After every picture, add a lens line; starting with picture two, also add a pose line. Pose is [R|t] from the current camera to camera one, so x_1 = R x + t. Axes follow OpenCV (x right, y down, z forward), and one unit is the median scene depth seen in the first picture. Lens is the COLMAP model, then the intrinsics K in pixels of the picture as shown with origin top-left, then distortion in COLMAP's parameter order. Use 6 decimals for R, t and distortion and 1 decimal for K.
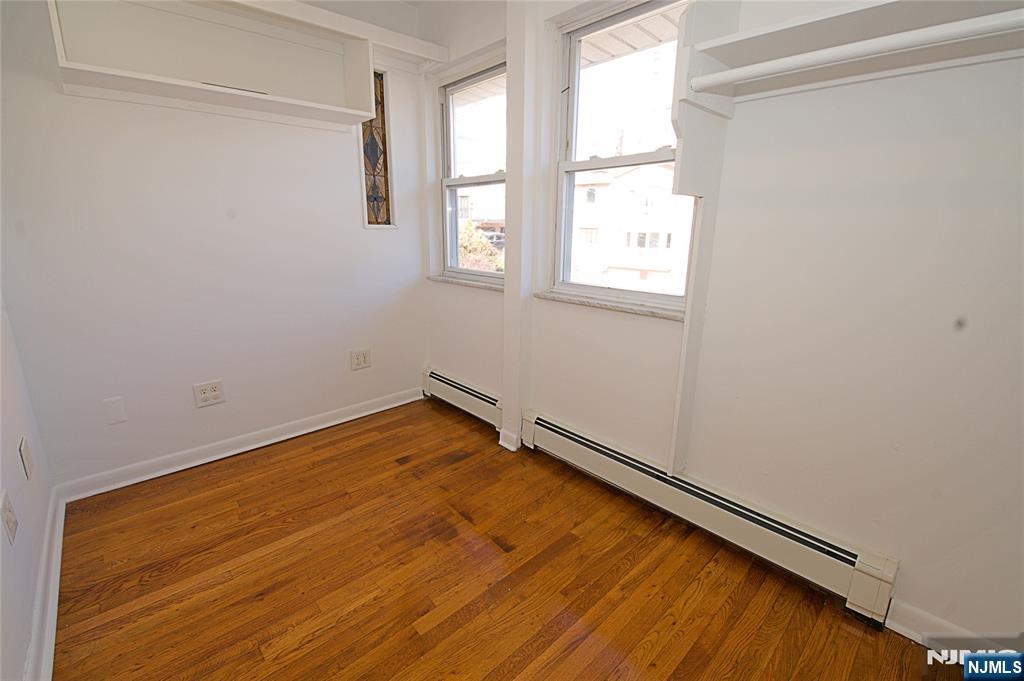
lens RADIAL K [[436.0, 0, 510.4], [0, 436.0, 342.7], [0, 0, 1]] dist [-0.003407, -0.008046]
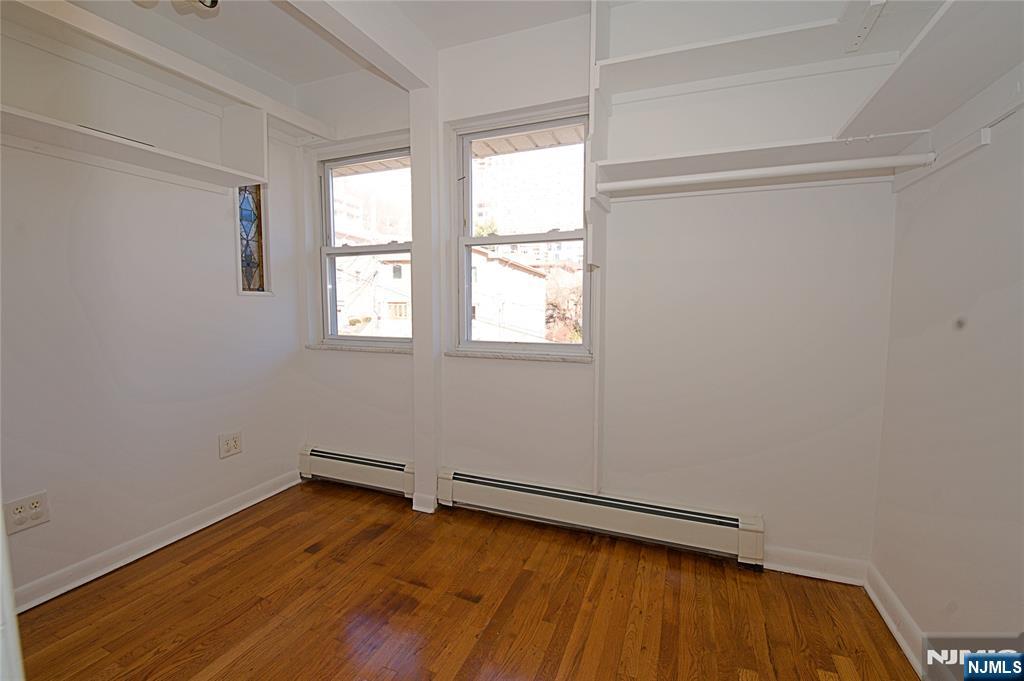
lens RADIAL K [[436.8, 0, 512.0], [0, 436.8, 340.5], [0, 0, 1]] dist [-0.001631, -0.009388]
pose [[0.904950, -0.044244, 0.423213, -0.243301], [0.115771, 0.982662, -0.144820, 0.031344], [-0.409467, 0.180051, 0.894381, -0.027912]]
